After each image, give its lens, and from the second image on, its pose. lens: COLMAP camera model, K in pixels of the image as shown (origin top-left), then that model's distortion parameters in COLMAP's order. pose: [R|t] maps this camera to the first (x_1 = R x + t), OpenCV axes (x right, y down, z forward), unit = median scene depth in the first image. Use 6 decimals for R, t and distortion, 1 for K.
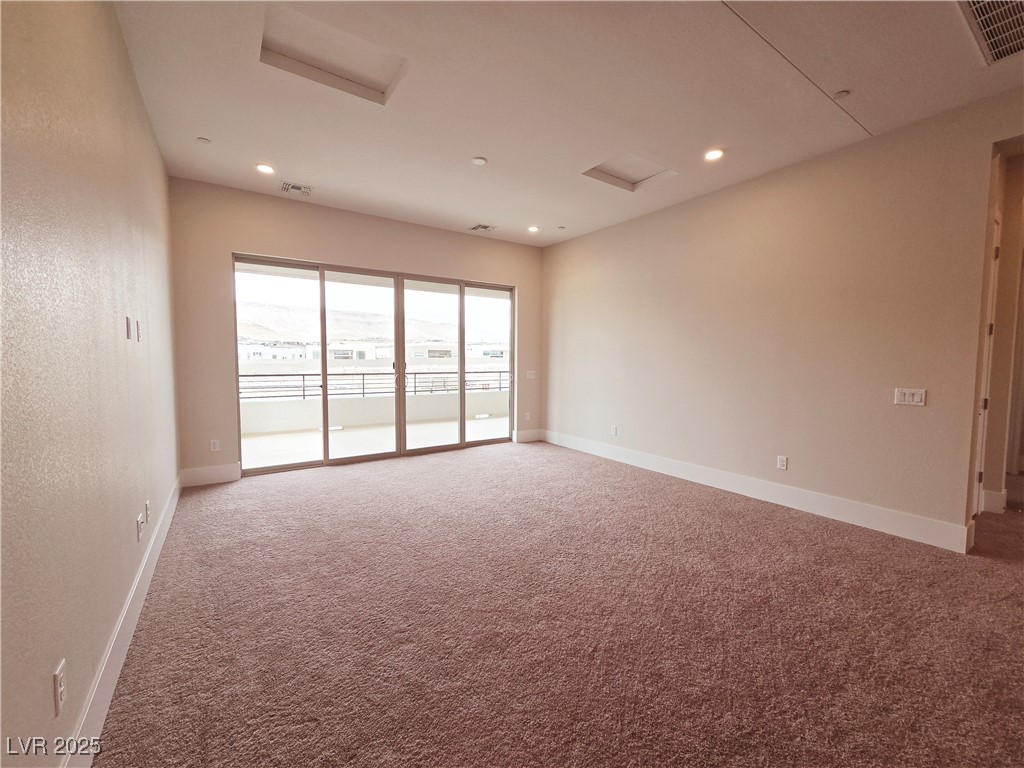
lens RADIAL K [[421.2, 0, 518.3], [0, 421.2, 378.5], [0, 0, 1]] dist [0.000331, -0.000434]
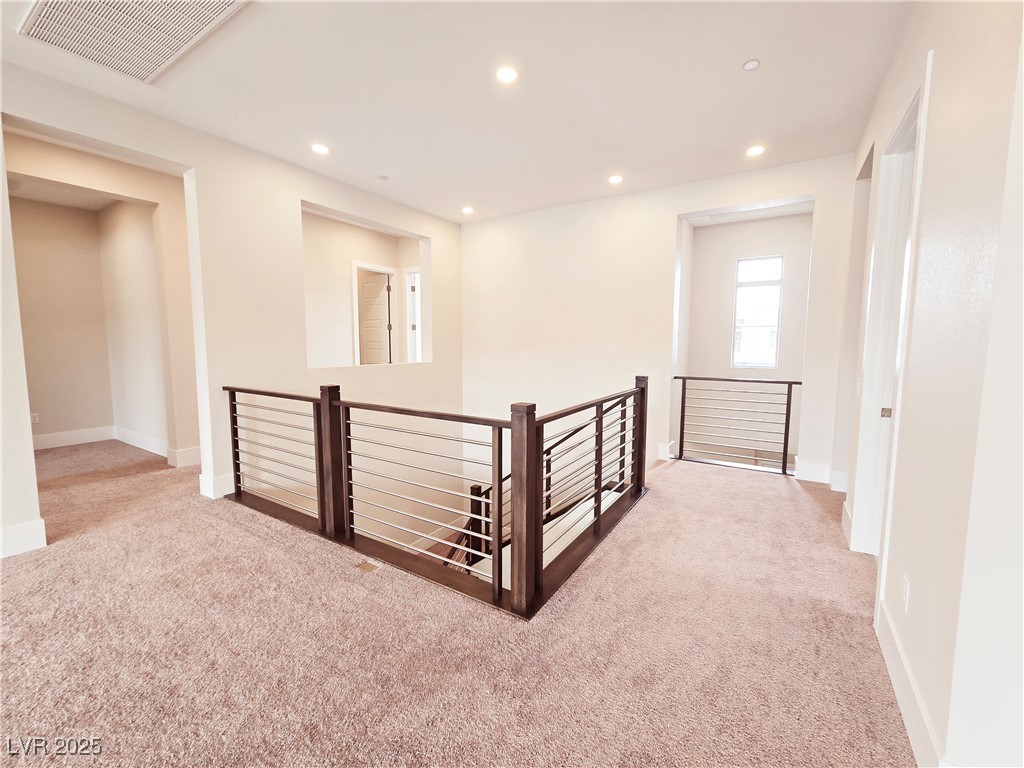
lens RADIAL K [[421.2, 0, 518.3], [0, 421.2, 378.5], [0, 0, 1]] dist [0.000331, -0.000434]
pose [[-0.390996, -0.090791, 0.915903, -0.273552], [0.044355, 0.992108, 0.117279, -0.040520], [-0.919323, 0.086480, -0.383883, 0.424862]]
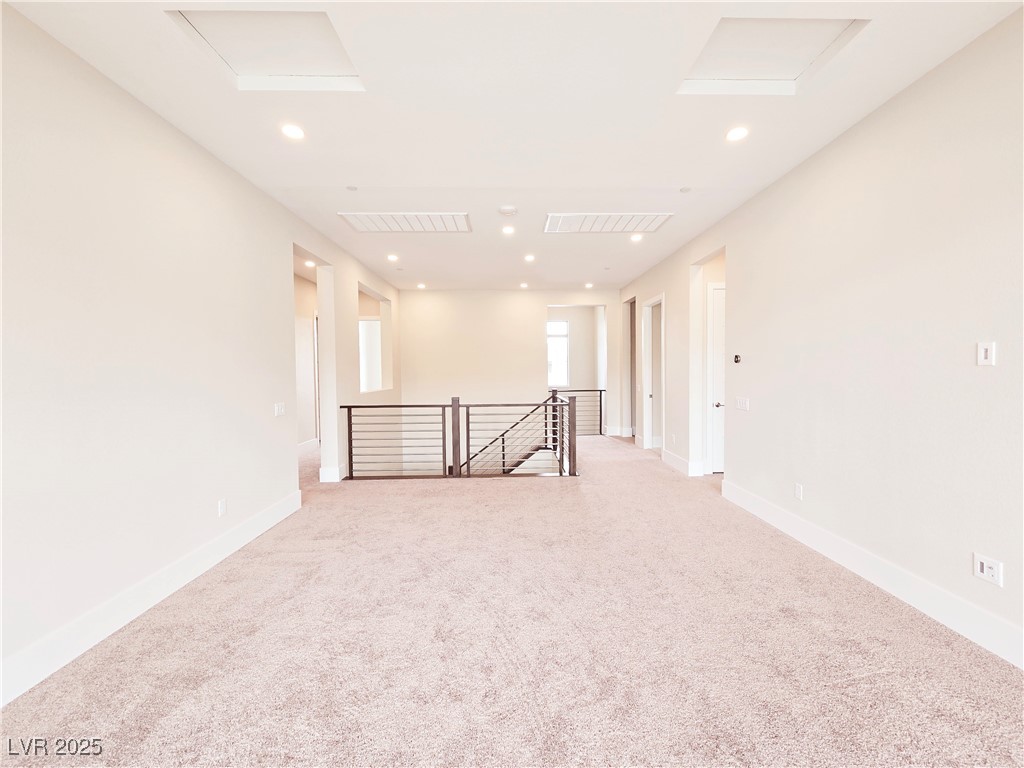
lens RADIAL K [[421.2, 0, 518.3], [0, 421.2, 378.5], [0, 0, 1]] dist [0.000331, -0.000434]
pose [[-0.833087, -0.011980, 0.553012, -0.551018], [0.033449, 0.996845, 0.071985, -0.163661], [-0.552129, 0.078467, -0.830058, 2.224553]]
